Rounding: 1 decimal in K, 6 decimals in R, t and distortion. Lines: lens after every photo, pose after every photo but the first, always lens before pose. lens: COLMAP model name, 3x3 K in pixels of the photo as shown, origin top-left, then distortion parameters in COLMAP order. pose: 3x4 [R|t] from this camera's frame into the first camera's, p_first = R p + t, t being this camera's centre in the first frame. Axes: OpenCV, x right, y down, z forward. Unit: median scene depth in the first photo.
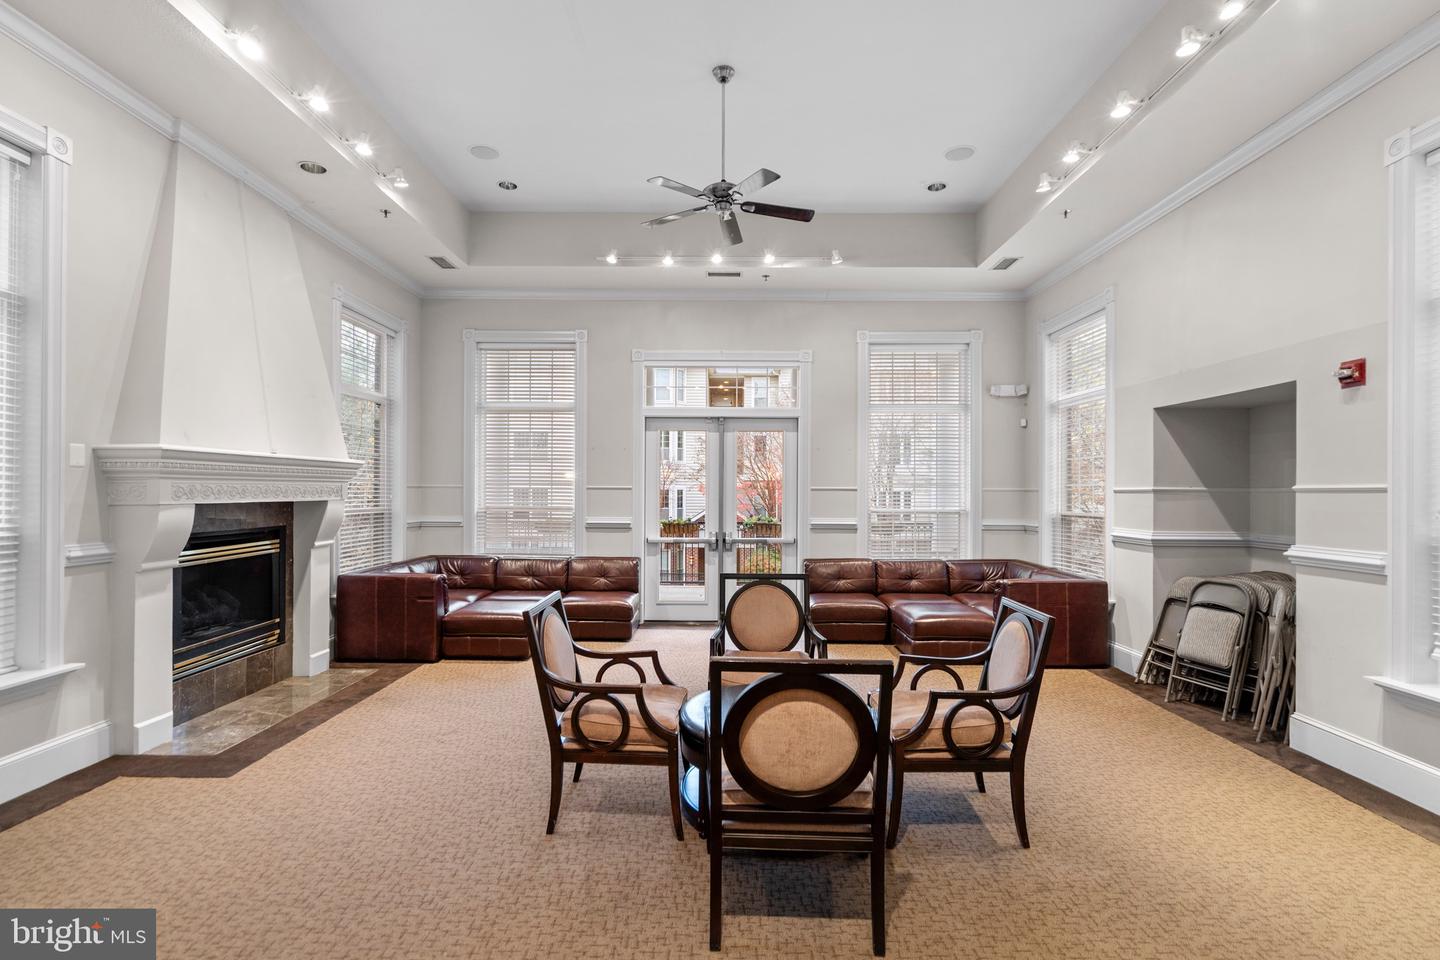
lens RADIAL K [[692.8, 0, 716.2], [0, 692.8, 485.7], [0, 0, 1]] dist [0.001752, 0.000038]
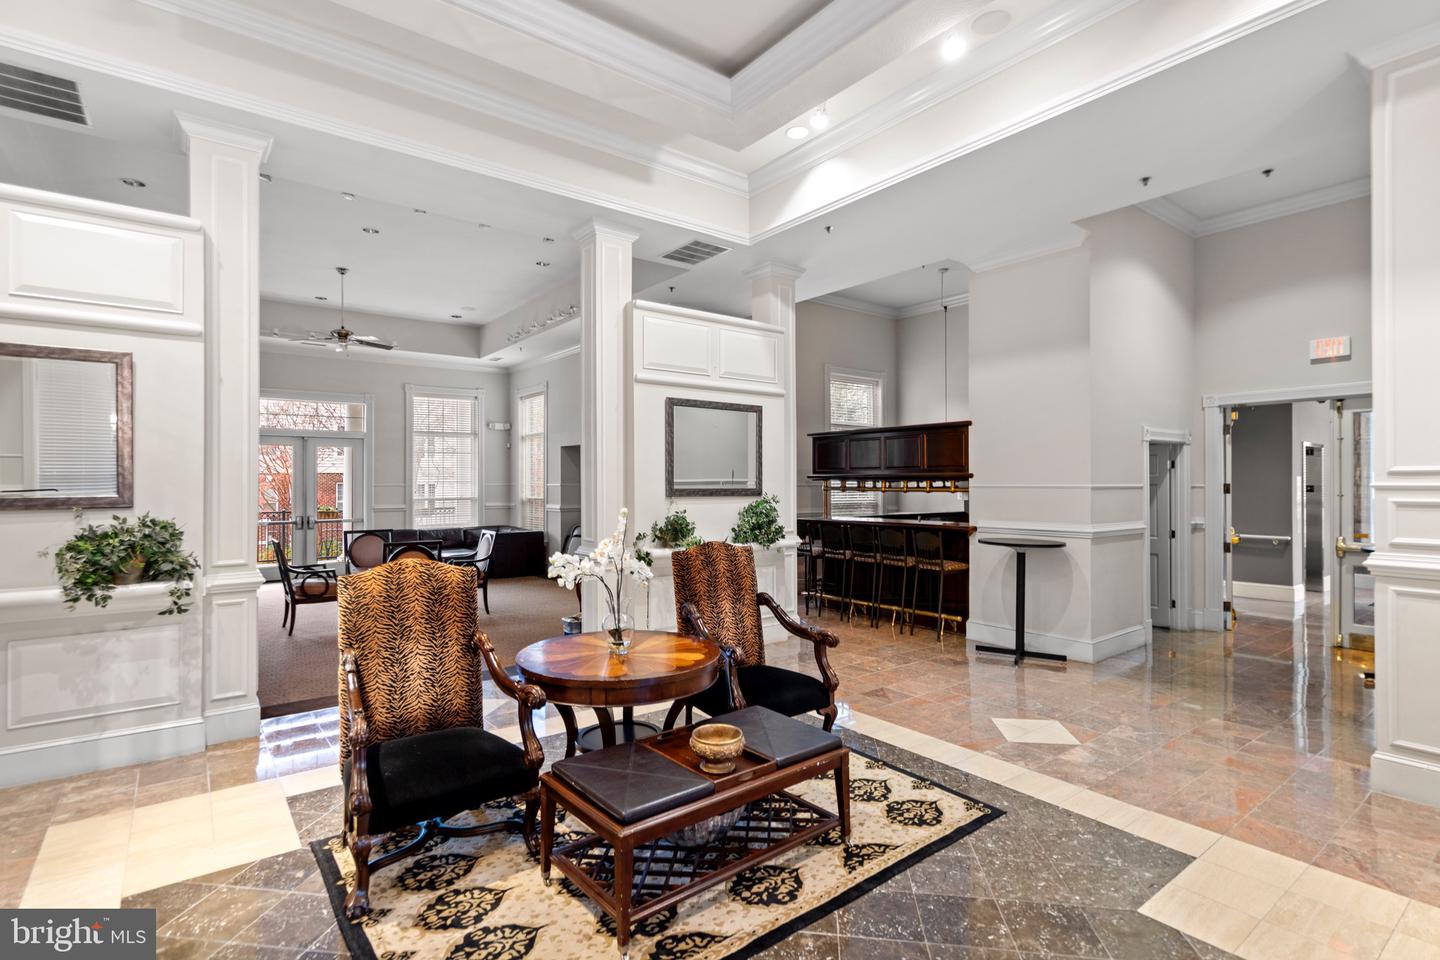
lens RADIAL K [[692.8, 0, 718.6], [0, 692.8, 478.9], [0, 0, 1]] dist [0.001752, 0.000038]
pose [[0.785548, -0.004153, 0.618787, -0.233315], [-0.001737, 0.999959, 0.008916, -0.026320], [-0.618799, -0.008079, 0.785508, -0.743874]]
